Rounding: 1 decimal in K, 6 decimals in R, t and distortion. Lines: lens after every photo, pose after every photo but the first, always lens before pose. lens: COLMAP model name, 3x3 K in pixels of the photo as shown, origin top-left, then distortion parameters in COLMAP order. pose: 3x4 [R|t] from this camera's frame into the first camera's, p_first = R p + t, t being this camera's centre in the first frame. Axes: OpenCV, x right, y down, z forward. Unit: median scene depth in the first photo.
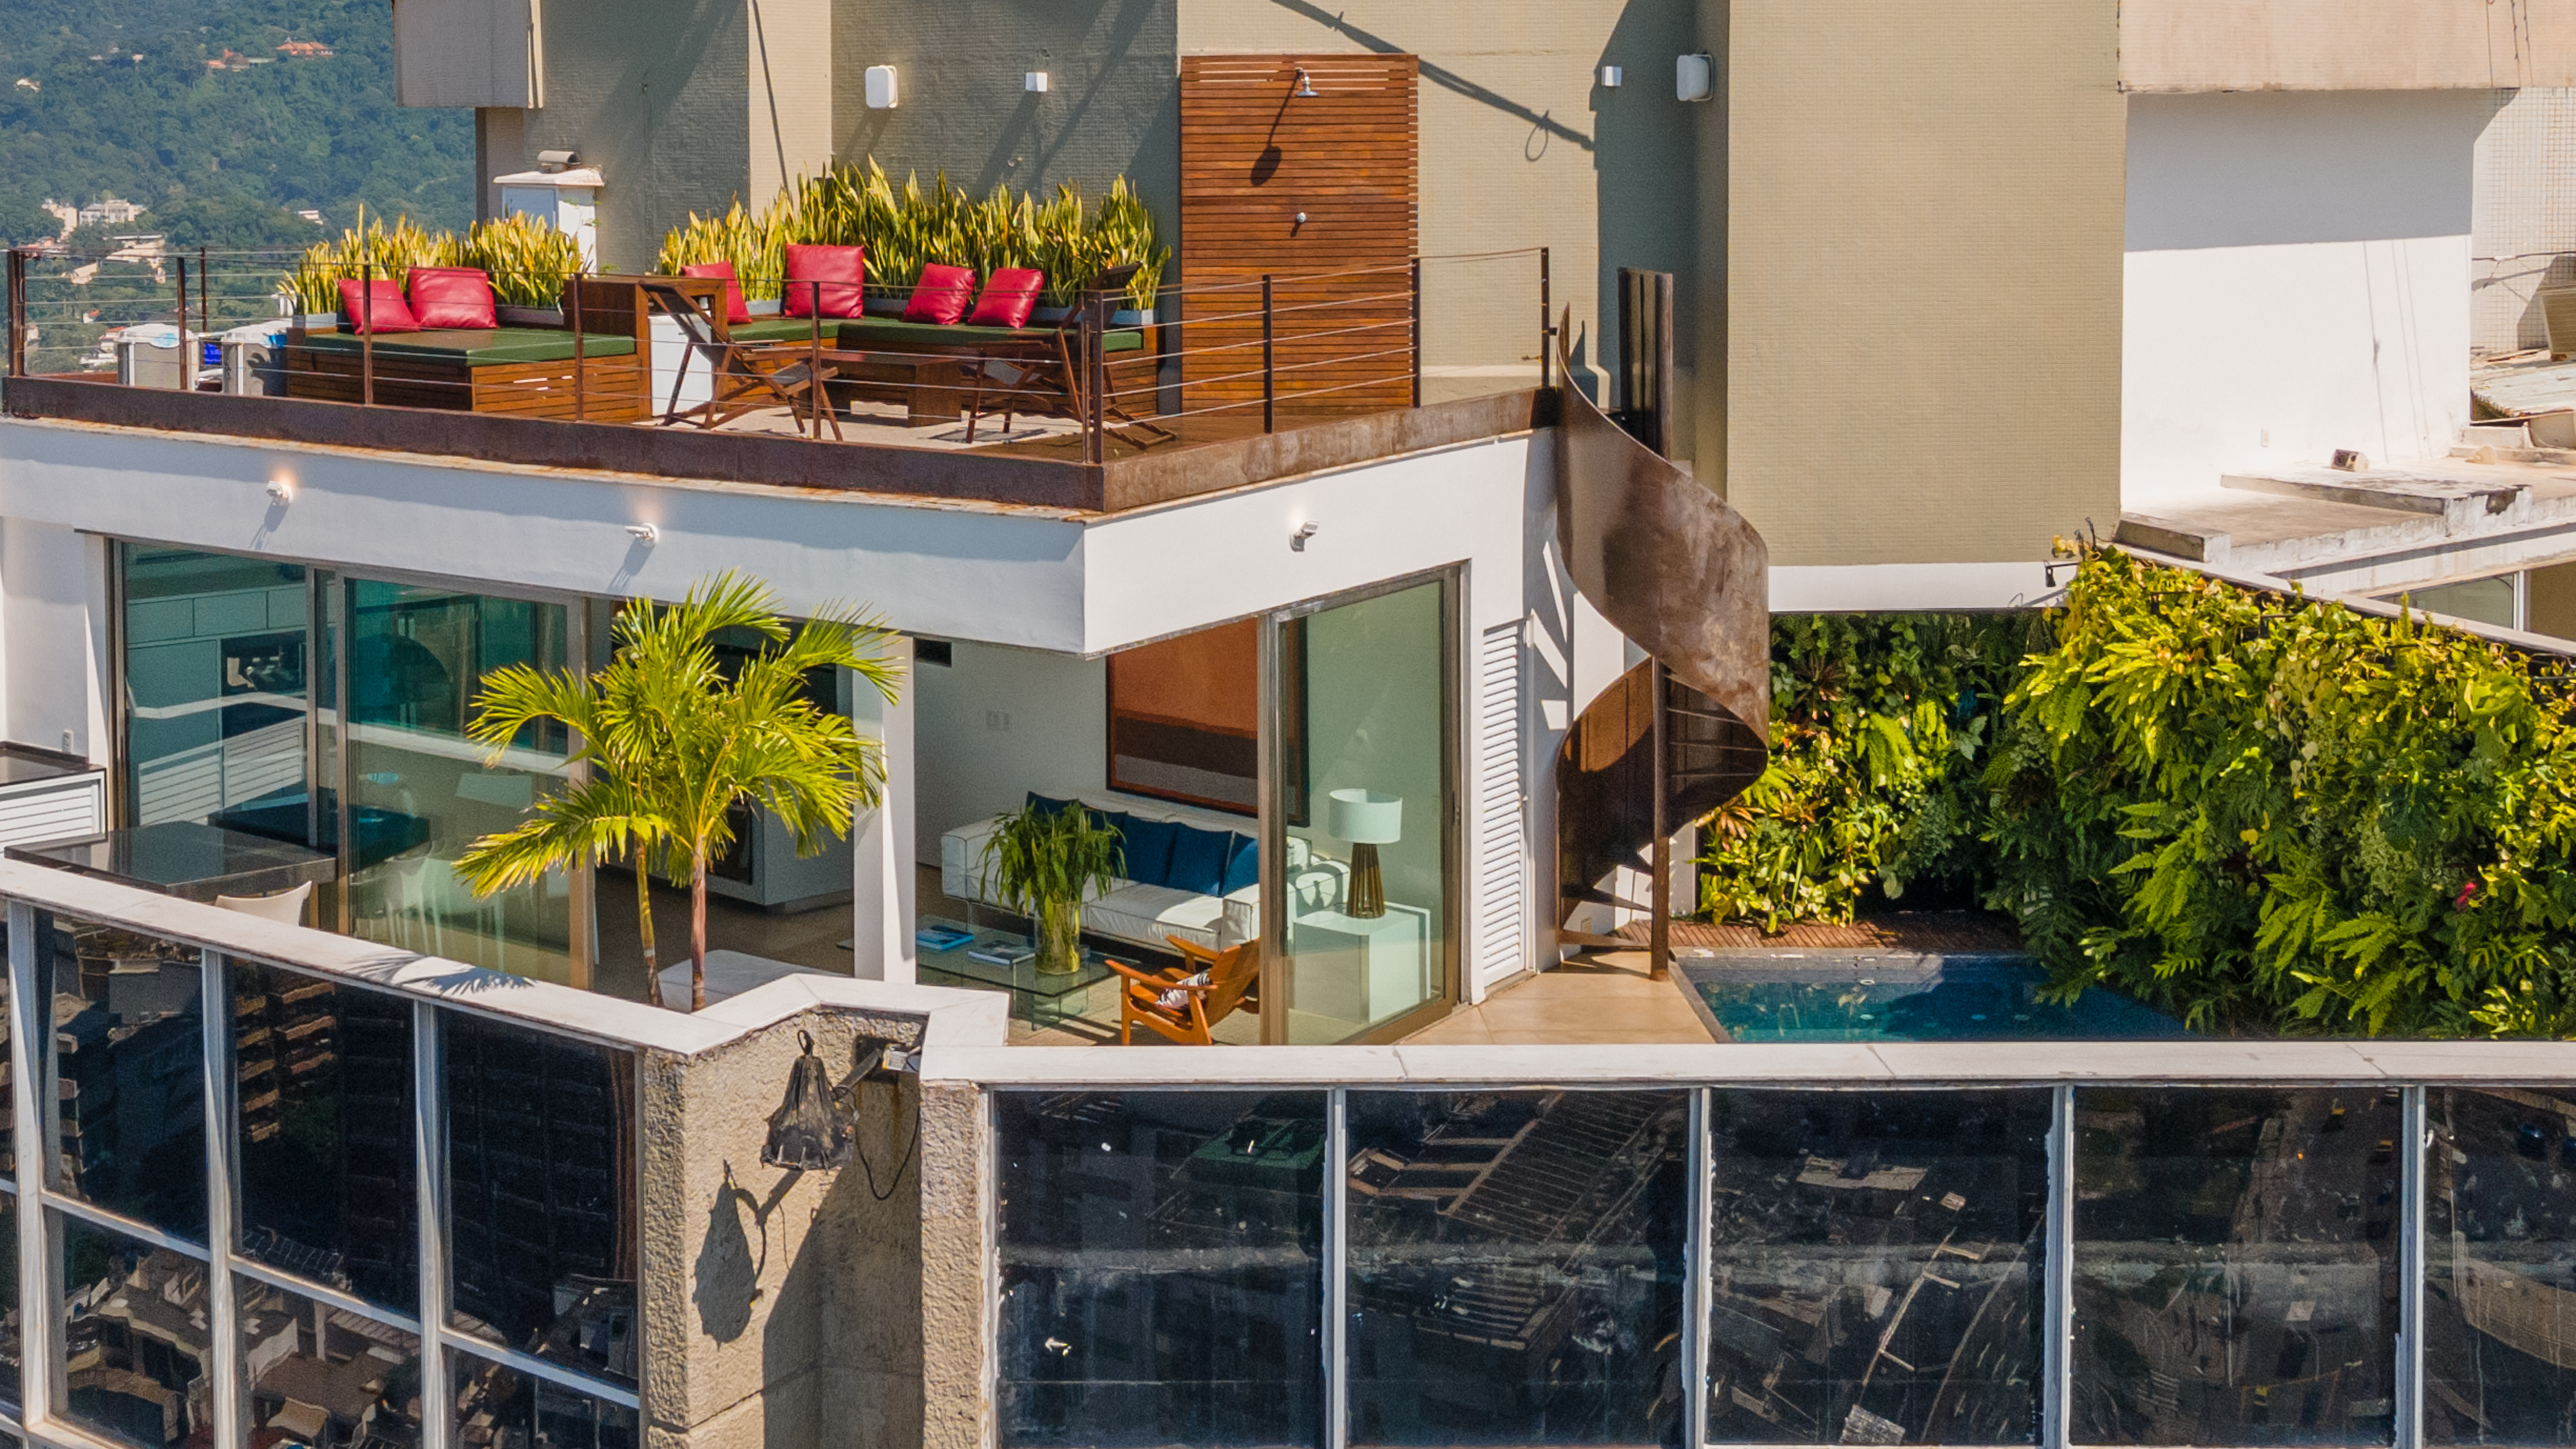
lens RADIAL K [[3092.7, 0, 948.4], [0, 3092.7, 235.7], [0, 0, 1]] dist [0.014347, -0.022905]
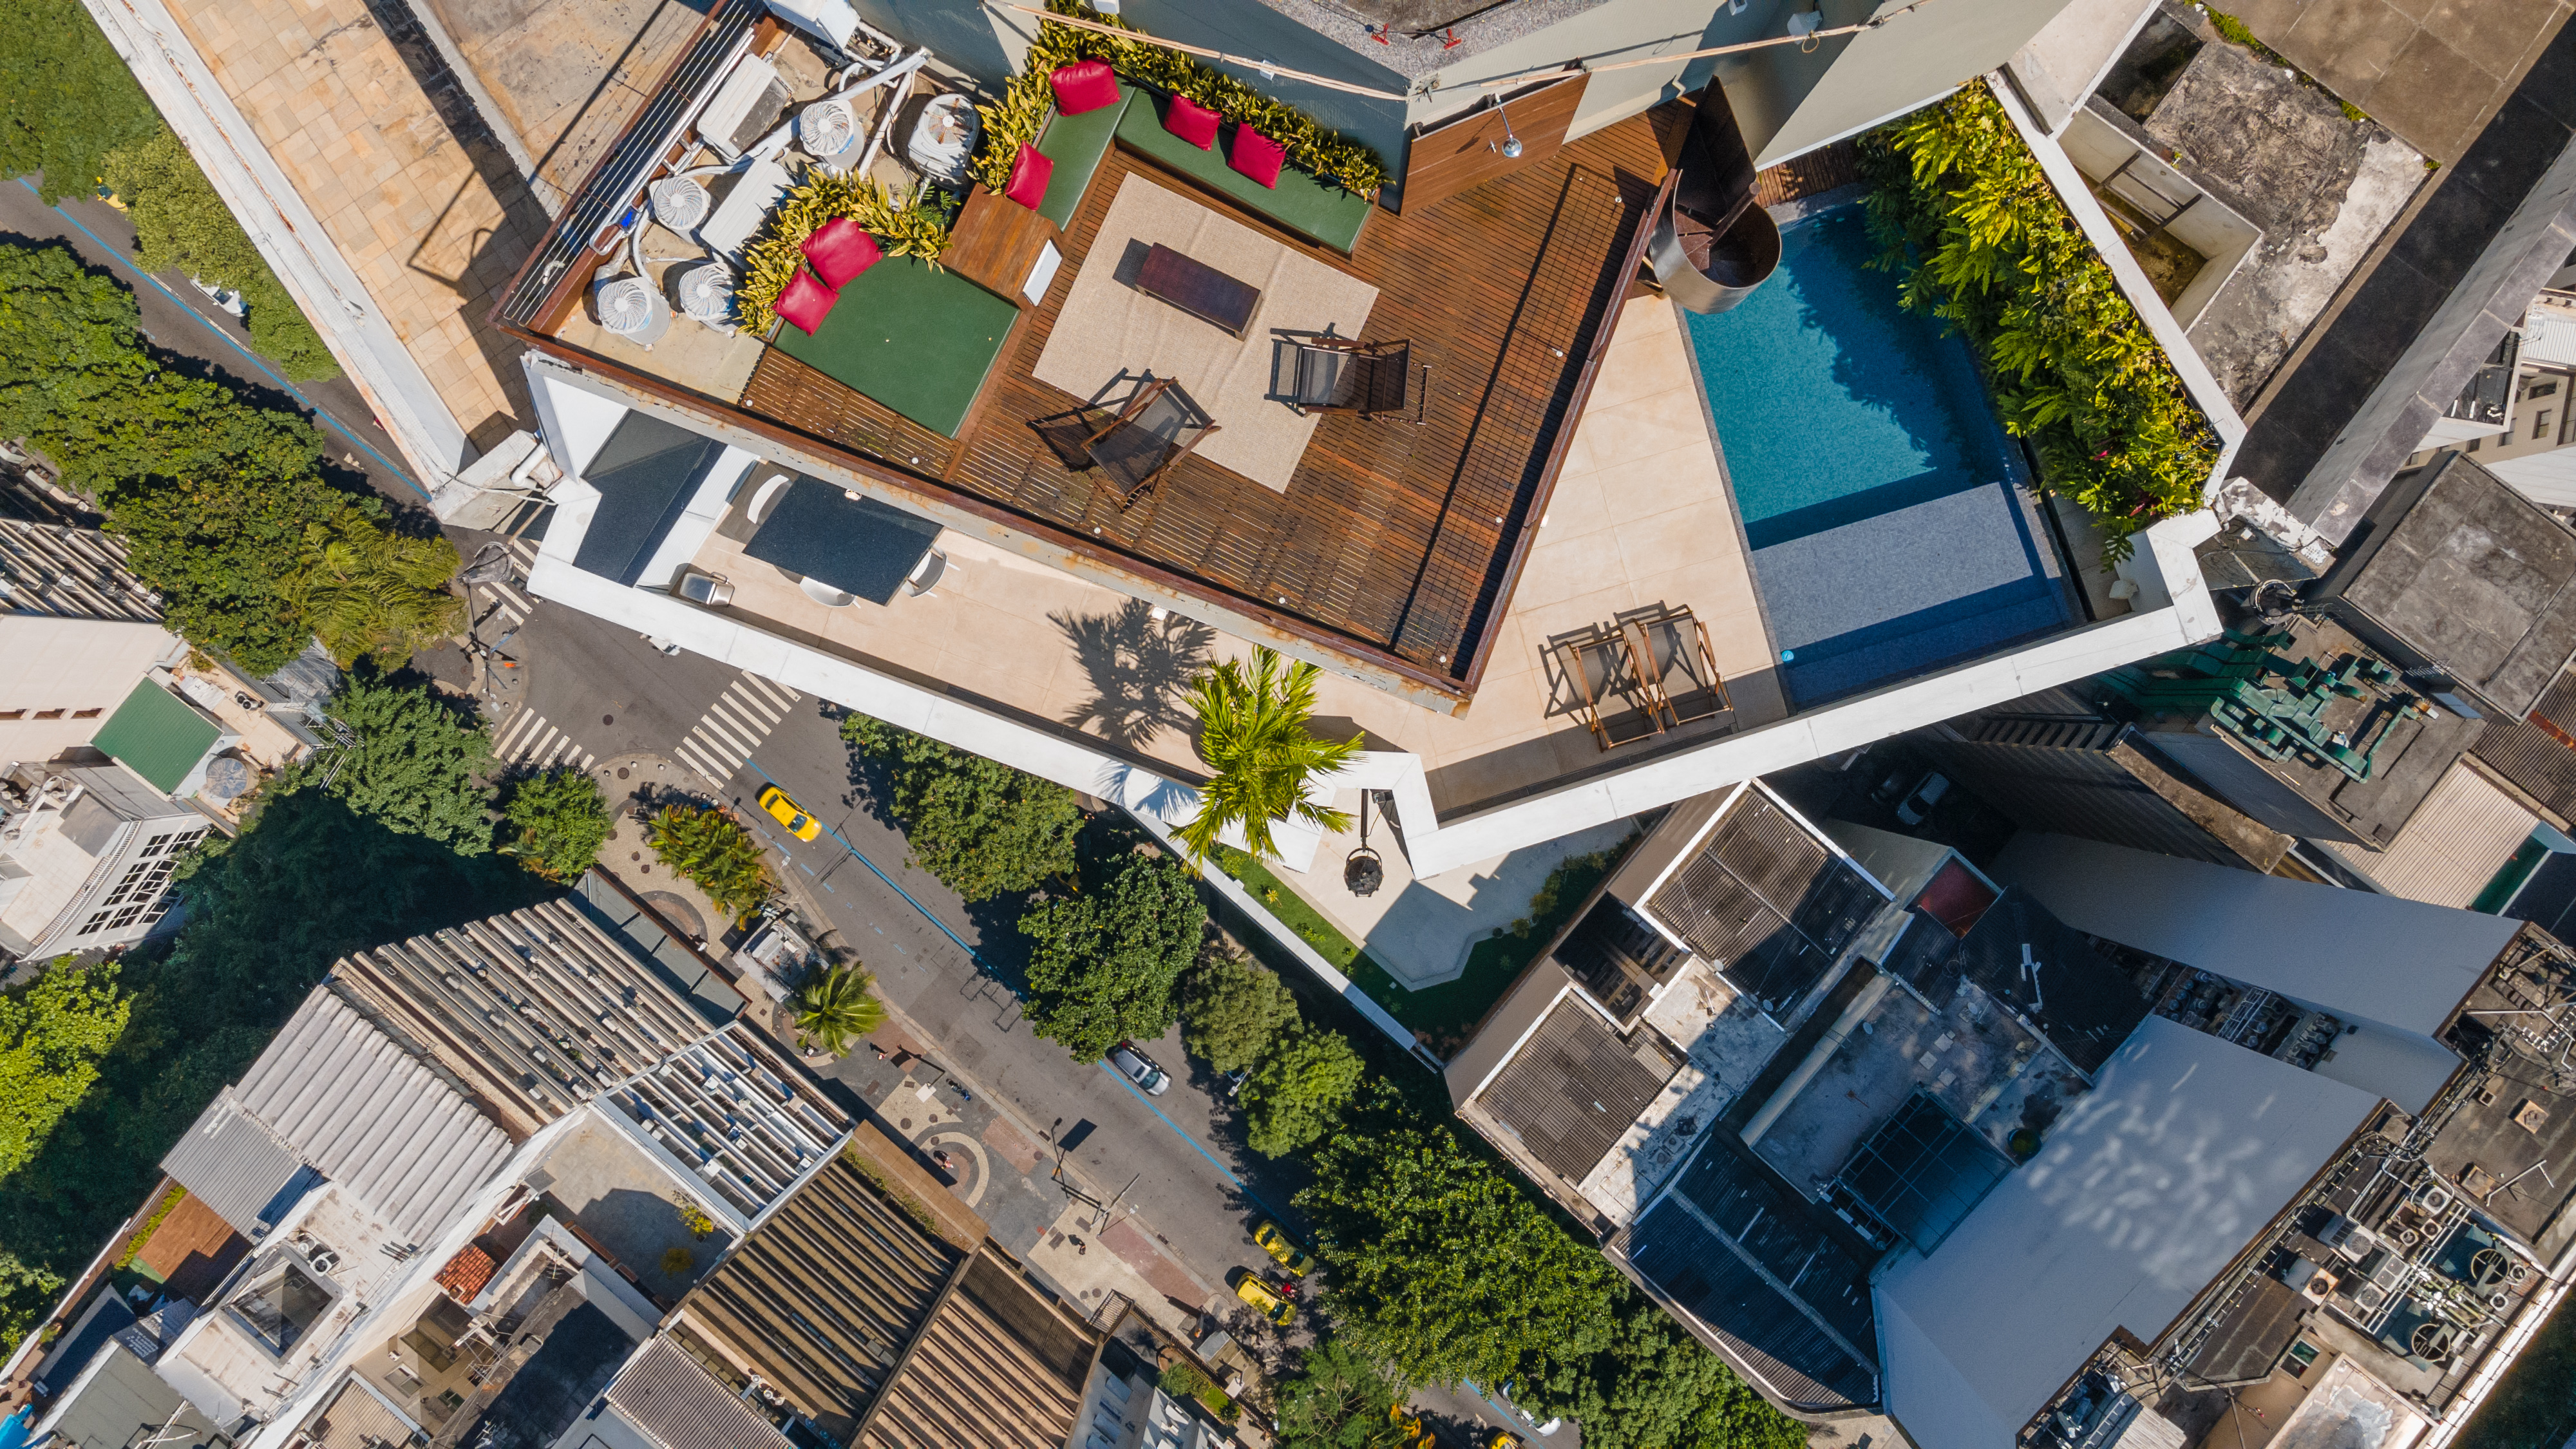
lens RADIAL K [[1907.2, 0, 1294.2], [0, 1907.2, 694.7], [0, 0, 1]] dist [-0.009108, 0.106130]
pose [[0.954120, -0.299371, -0.005667, -0.032136], [0.019488, 0.043200, 0.998876, -0.814753], [-0.298790, -0.953158, 0.047052, 0.769064]]
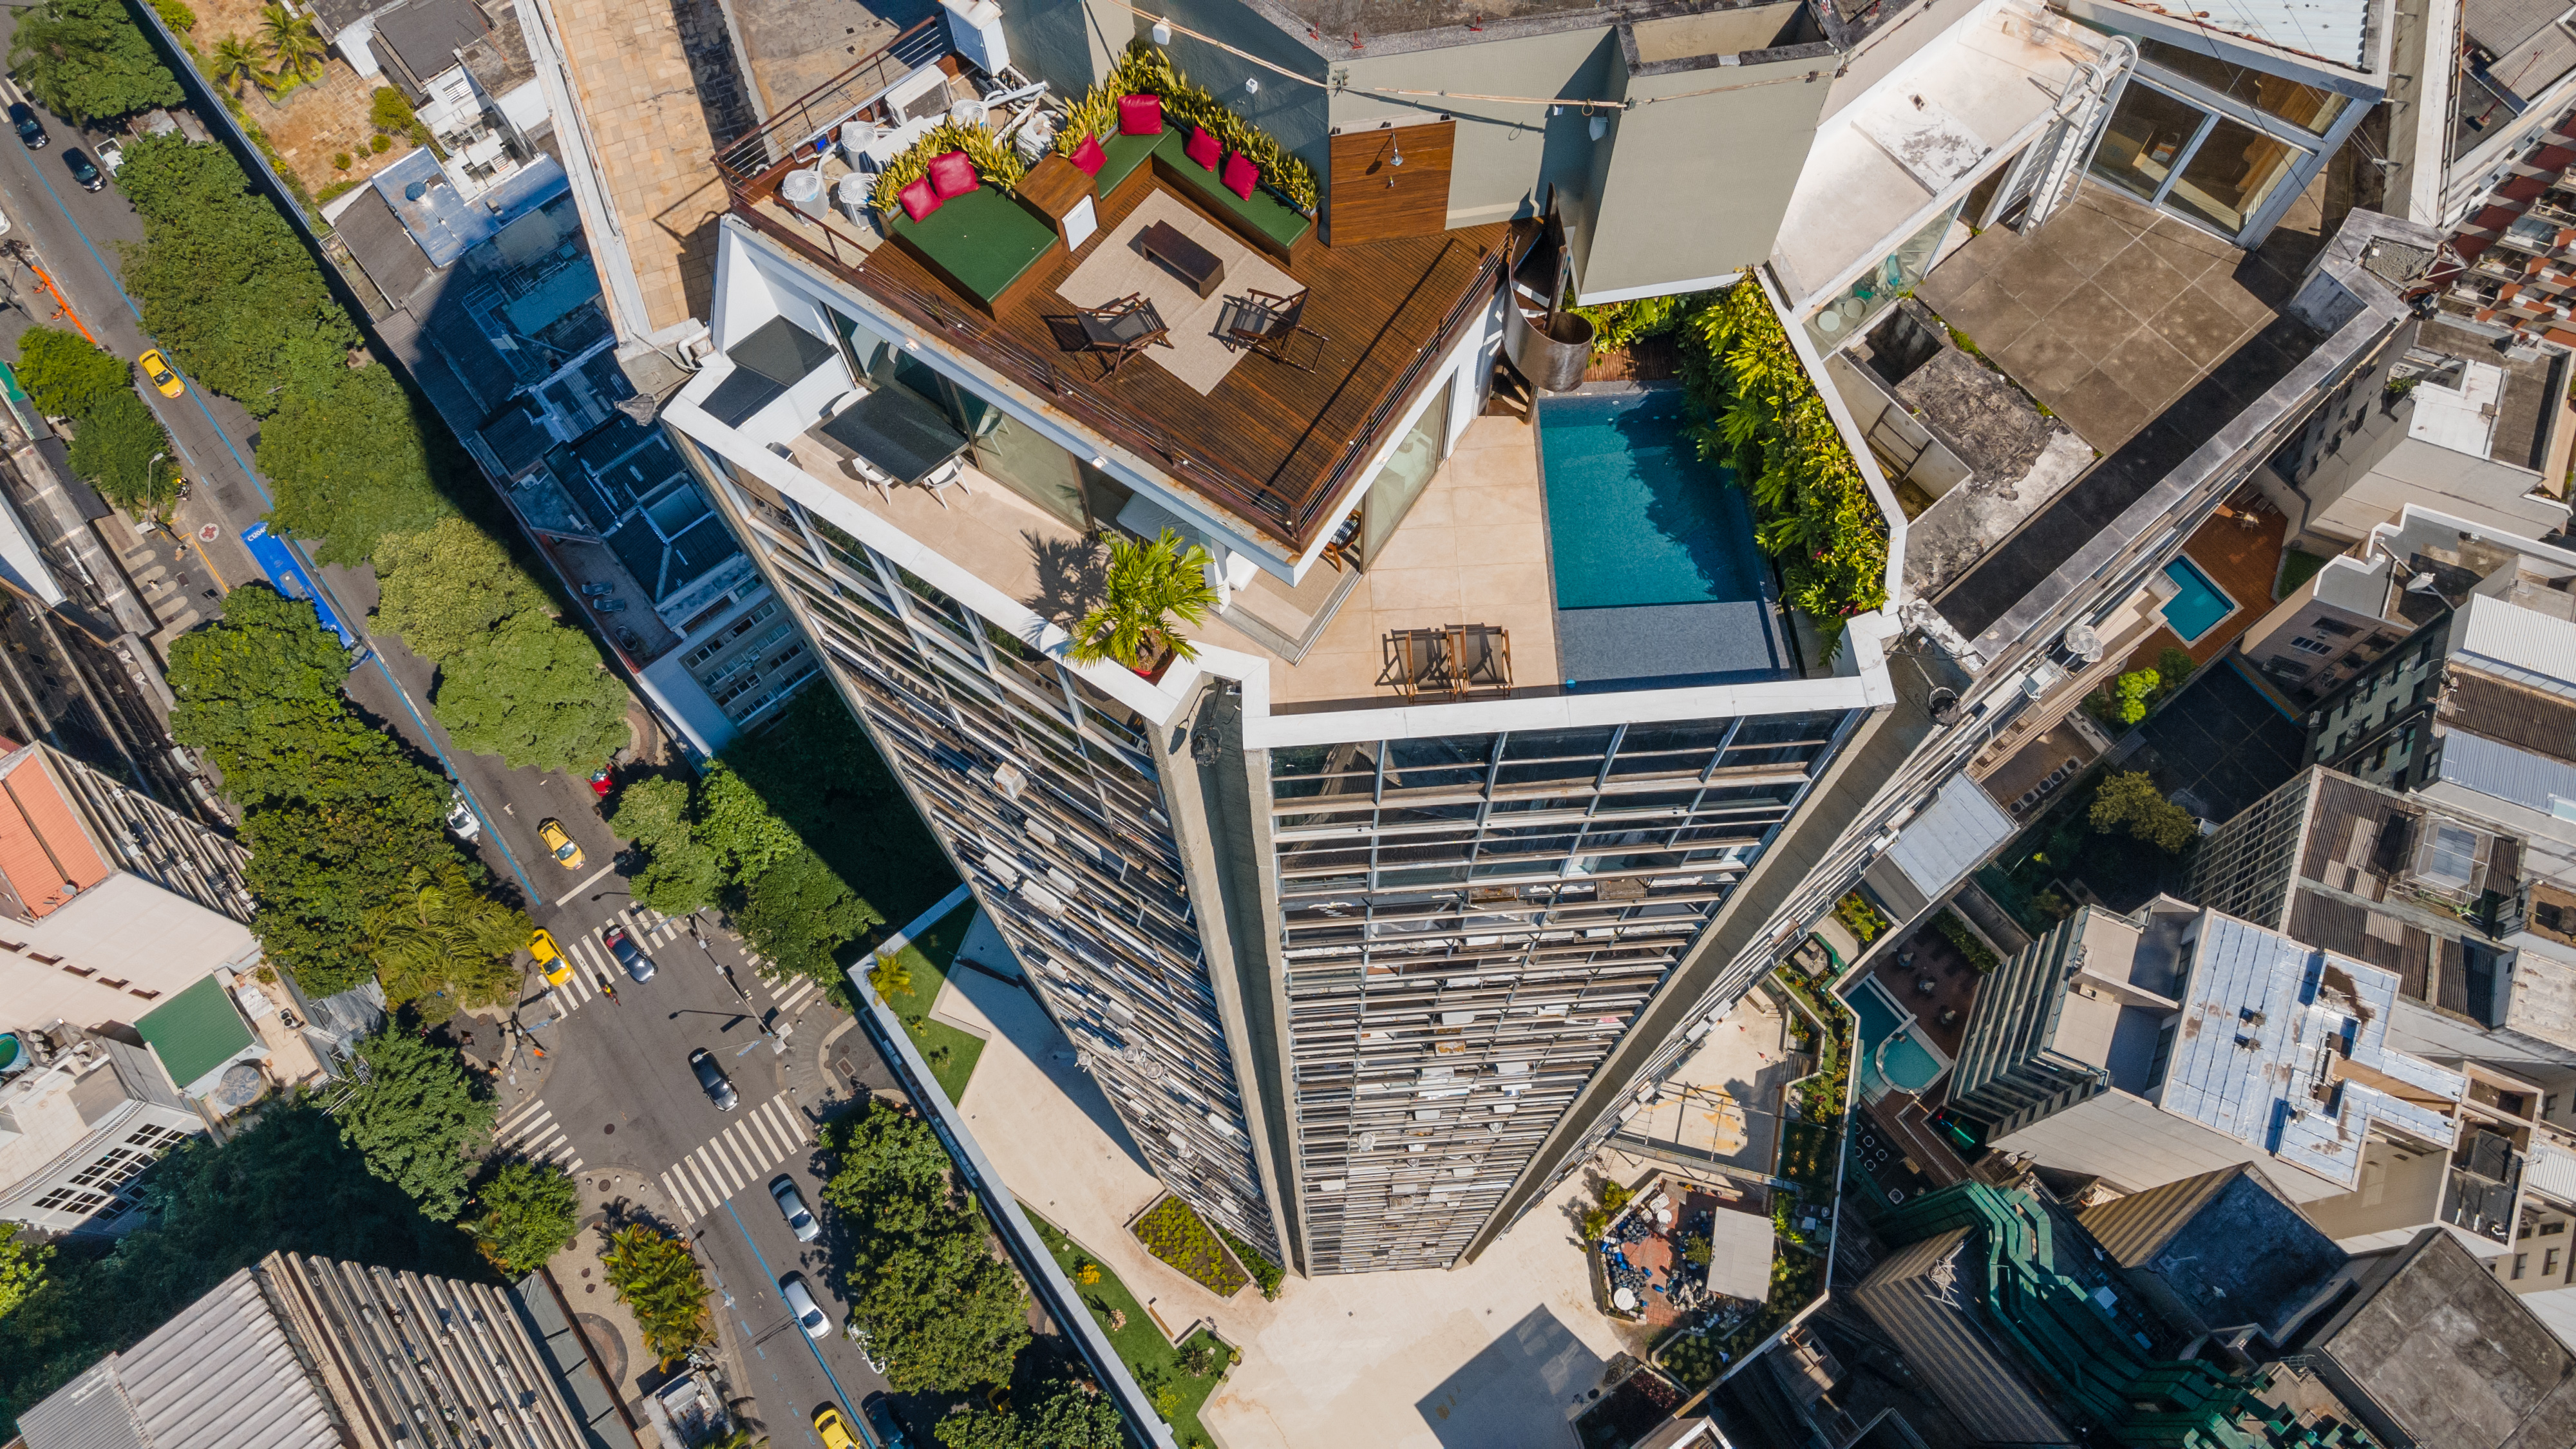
lens RADIAL K [[1907.2, 0, 1294.2], [0, 1907.2, 694.7], [0, 0, 1]] dist [-0.009108, 0.106130]
pose [[0.997180, -0.071841, 0.021720, 0.002940], [0.009259, 0.404930, 0.914301, -0.988906], [-0.074479, -0.911521, 0.404453, 0.219395]]
